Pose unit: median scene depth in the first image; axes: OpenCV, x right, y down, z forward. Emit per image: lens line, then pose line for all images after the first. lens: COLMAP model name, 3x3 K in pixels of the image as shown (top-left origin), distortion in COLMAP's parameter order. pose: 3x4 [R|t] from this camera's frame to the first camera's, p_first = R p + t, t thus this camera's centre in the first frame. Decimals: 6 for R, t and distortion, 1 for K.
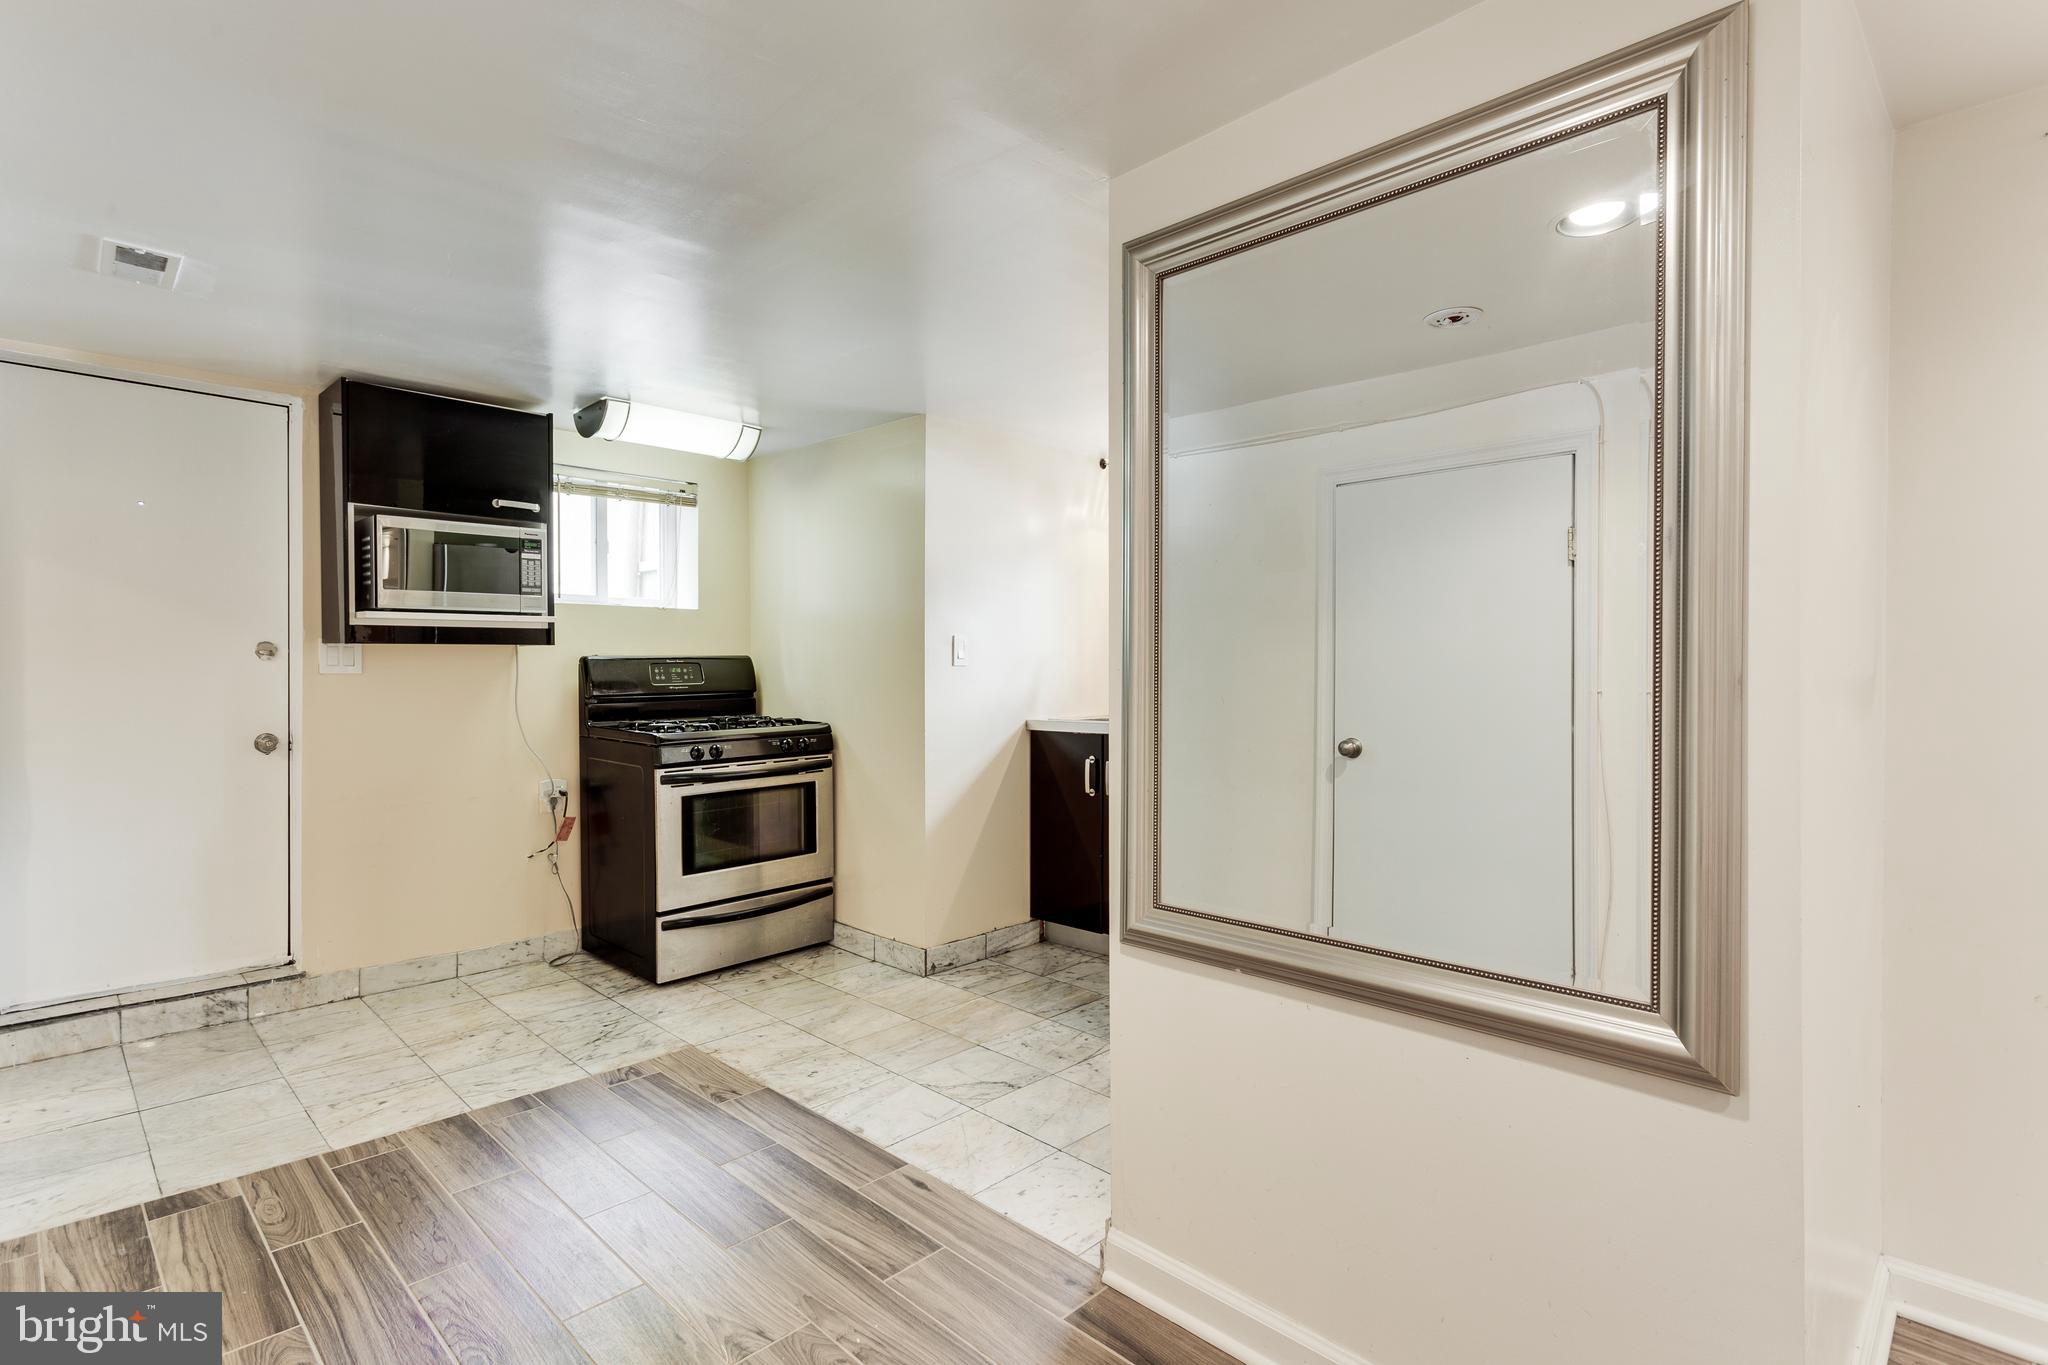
lens RADIAL K [[977.9, 0, 998.3], [0, 977.9, 674.3], [0, 0, 1]] dist [0.004317, 0.000291]
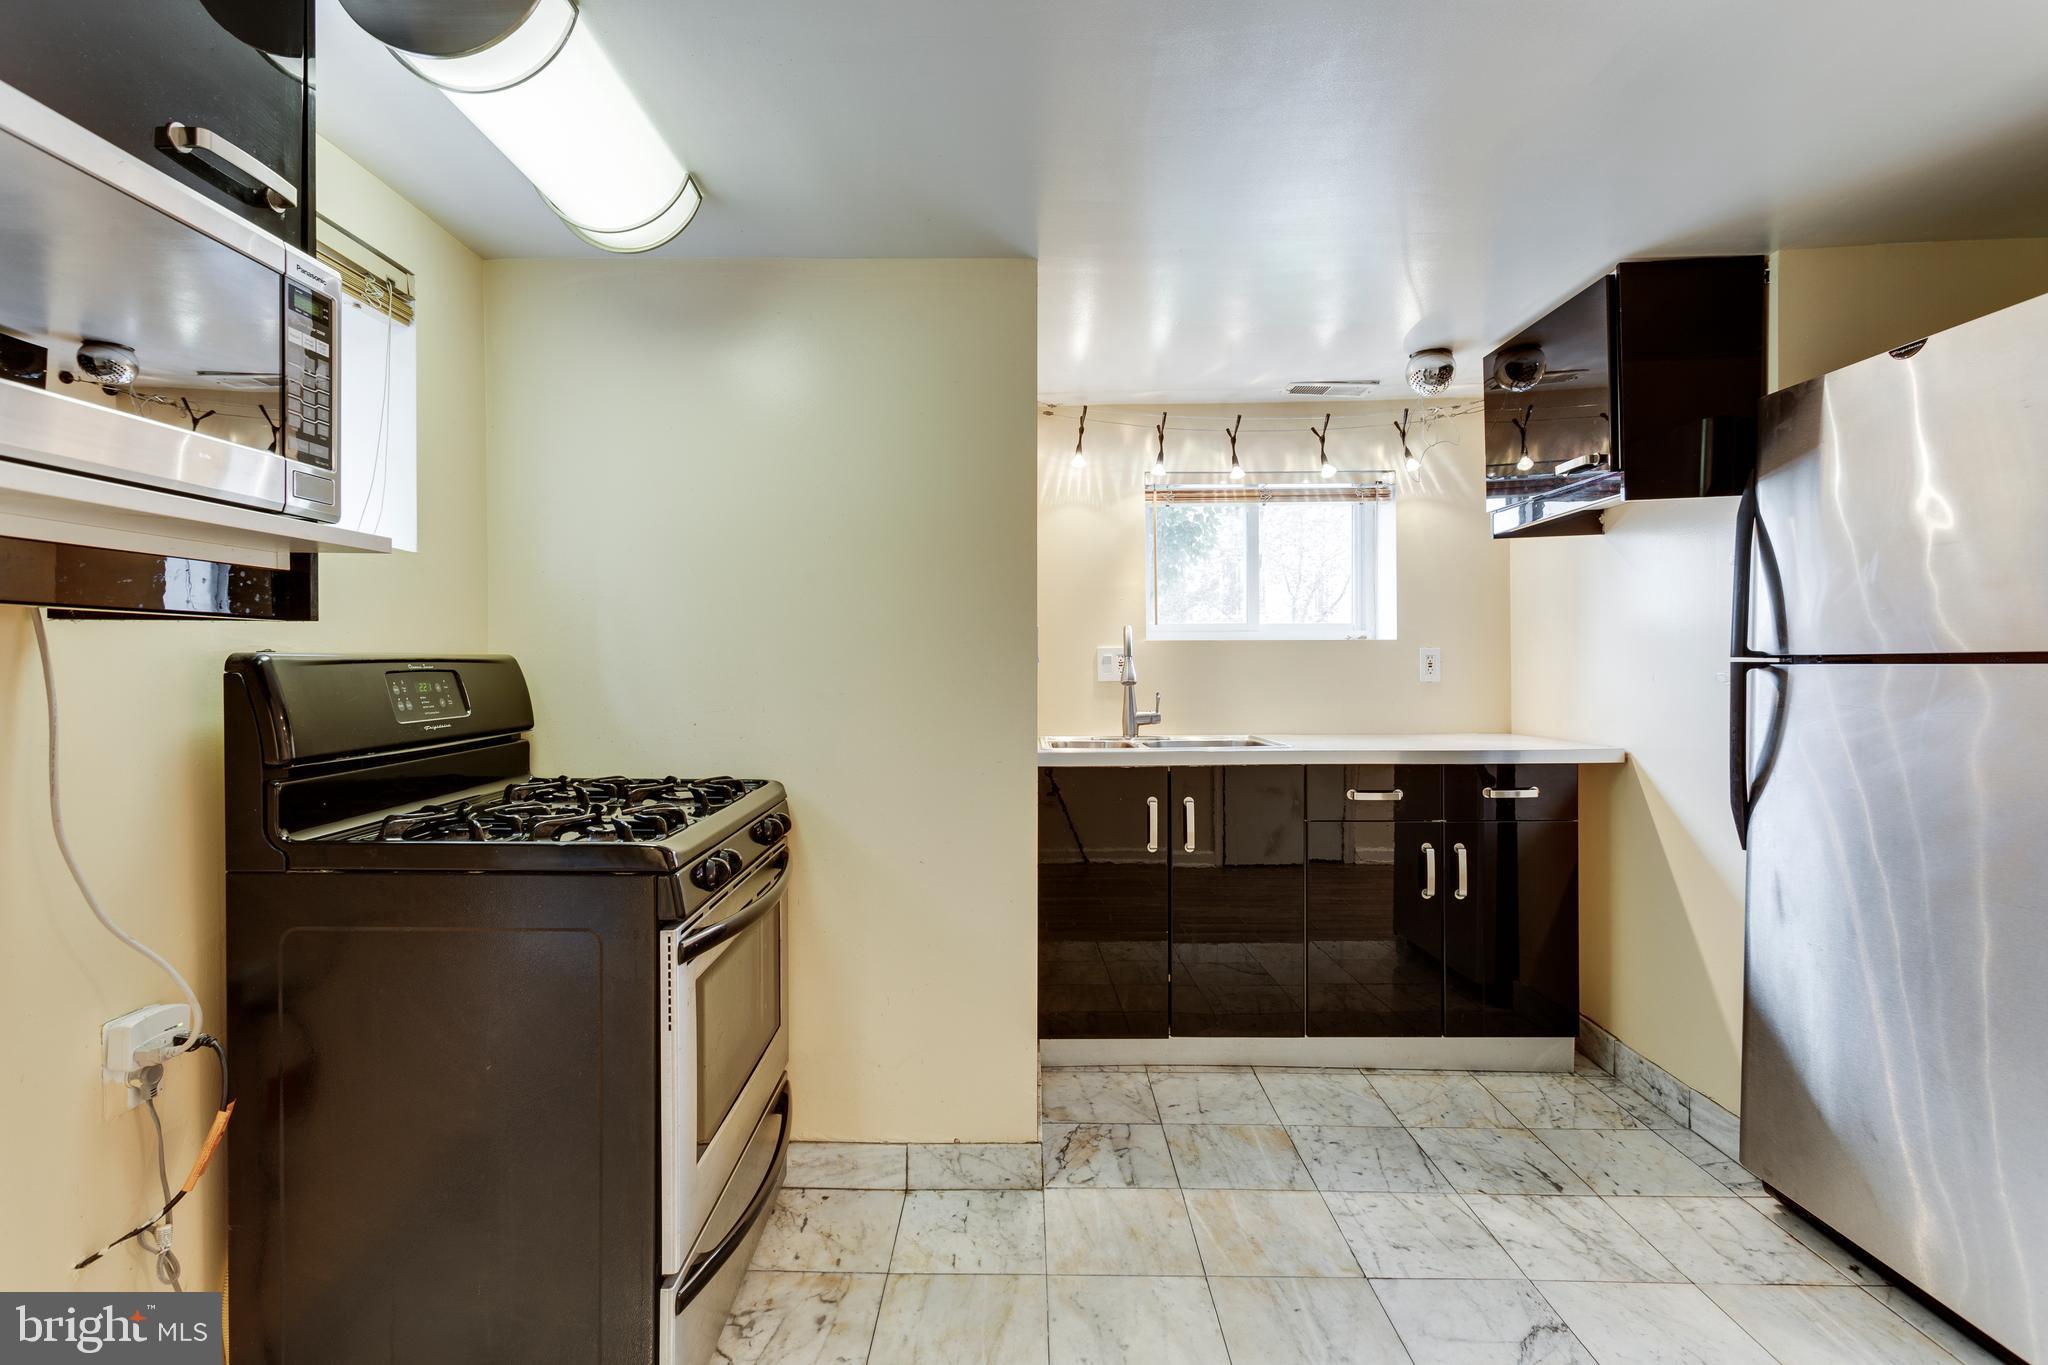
lens RADIAL K [[977.9, 0, 998.3], [0, 977.9, 674.3], [0, 0, 1]] dist [0.004317, 0.000291]
pose [[0.724457, -0.007091, 0.689283, -0.503987], [0.011433, 0.999933, -0.001729, -0.006975], [-0.689225, 0.009133, 0.724490, 0.572749]]
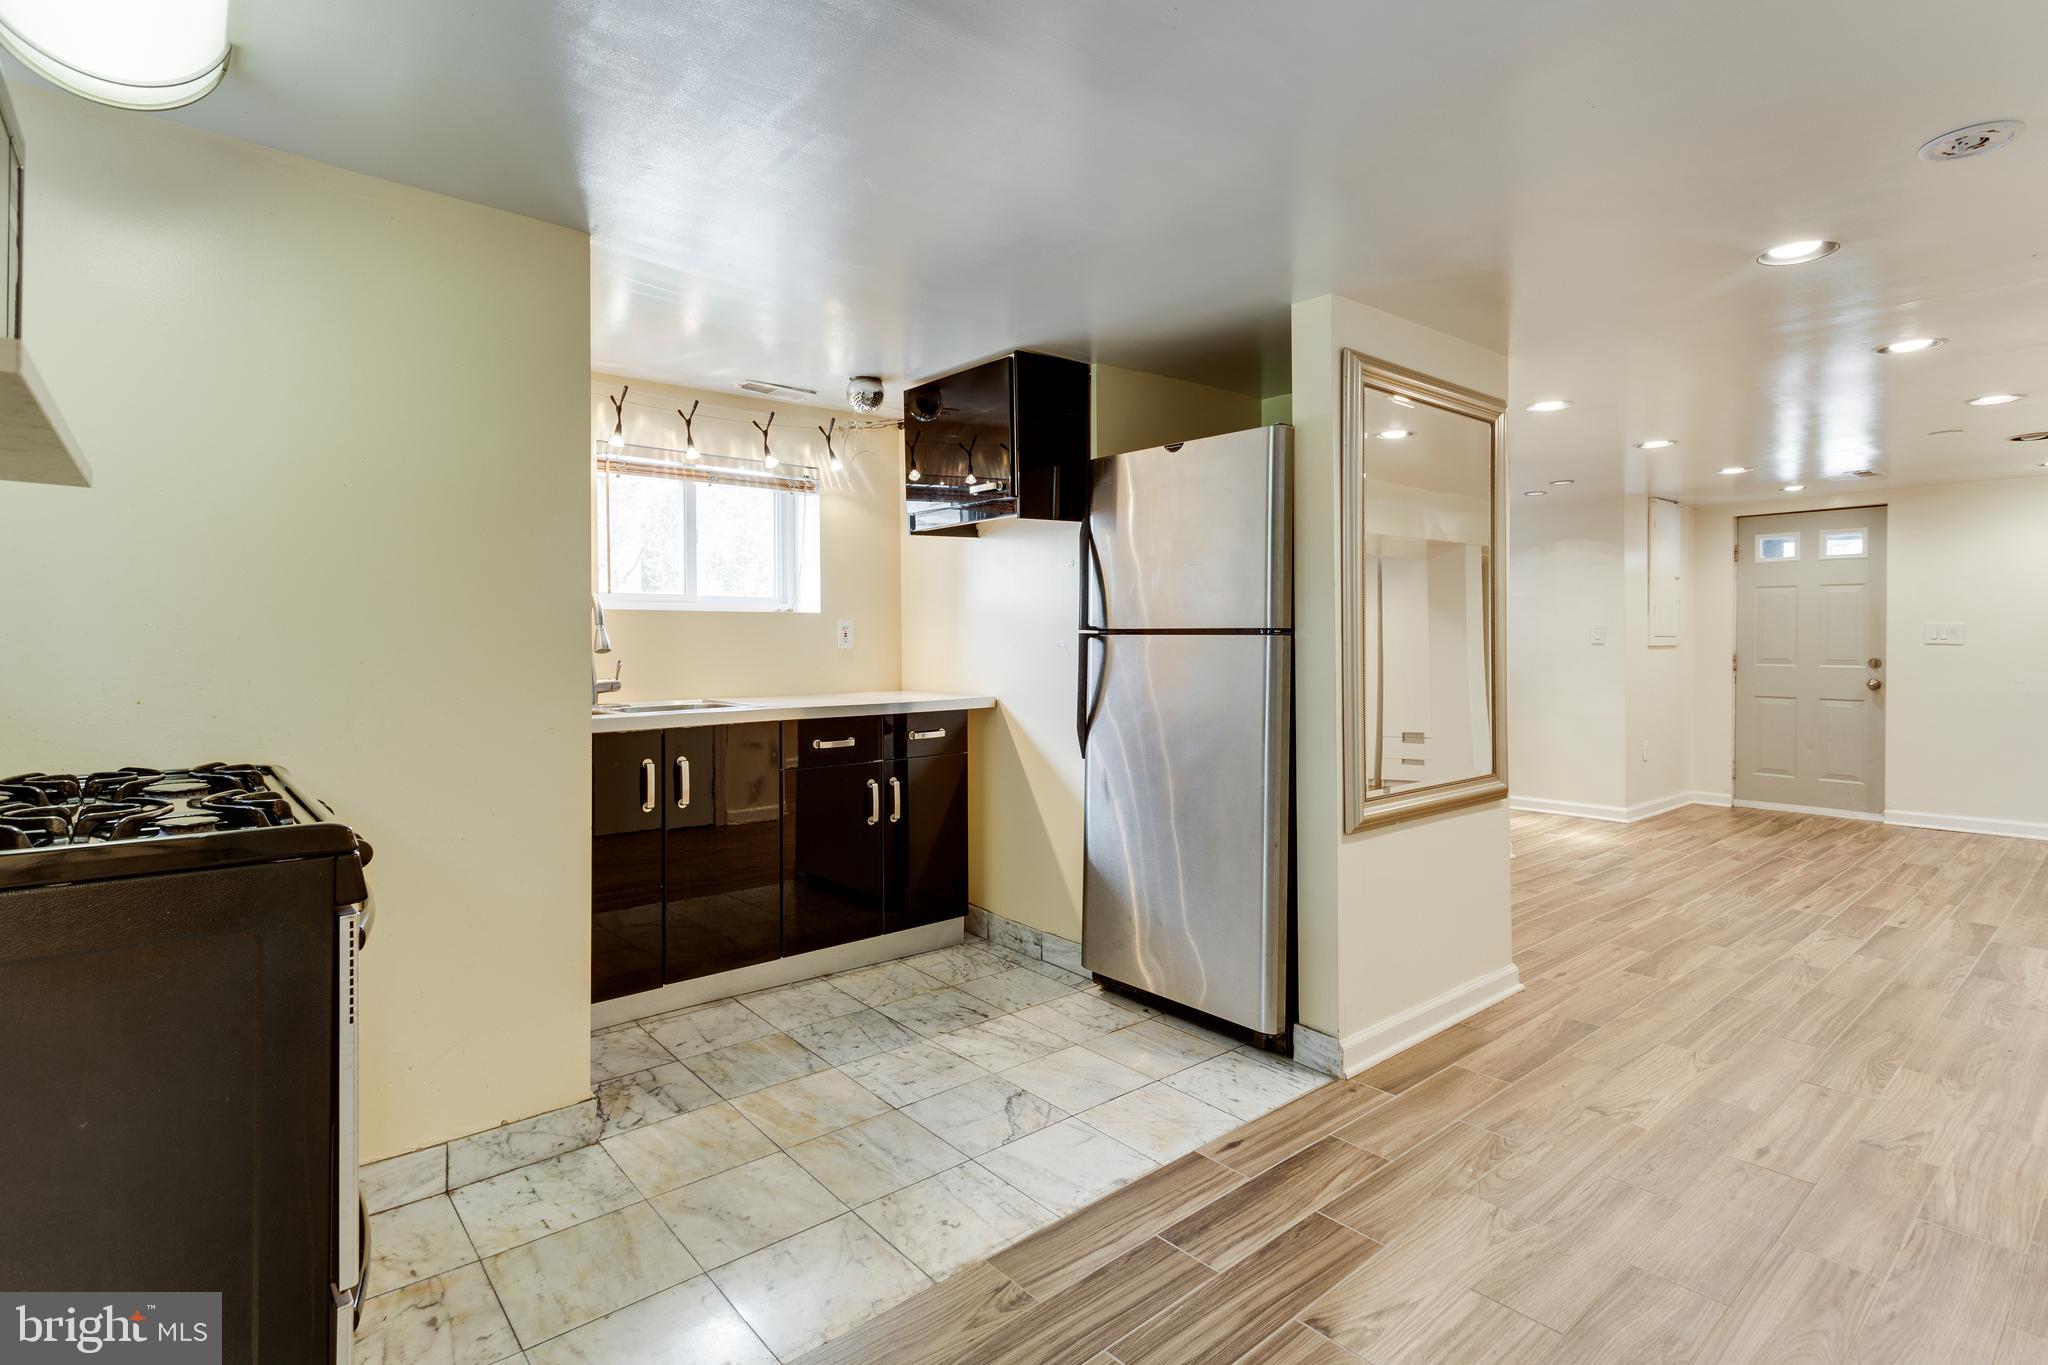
lens RADIAL K [[1002.6, 0, 1022.3], [0, 1002.6, 639.3], [0, 0, 1]] dist [0.001639, 0.000051]
pose [[0.083845, -0.001152, 0.996478, -0.678326], [0.011098, 0.999938, 0.000223, -0.005569], [-0.996417, 0.011040, 0.083853, 0.668870]]
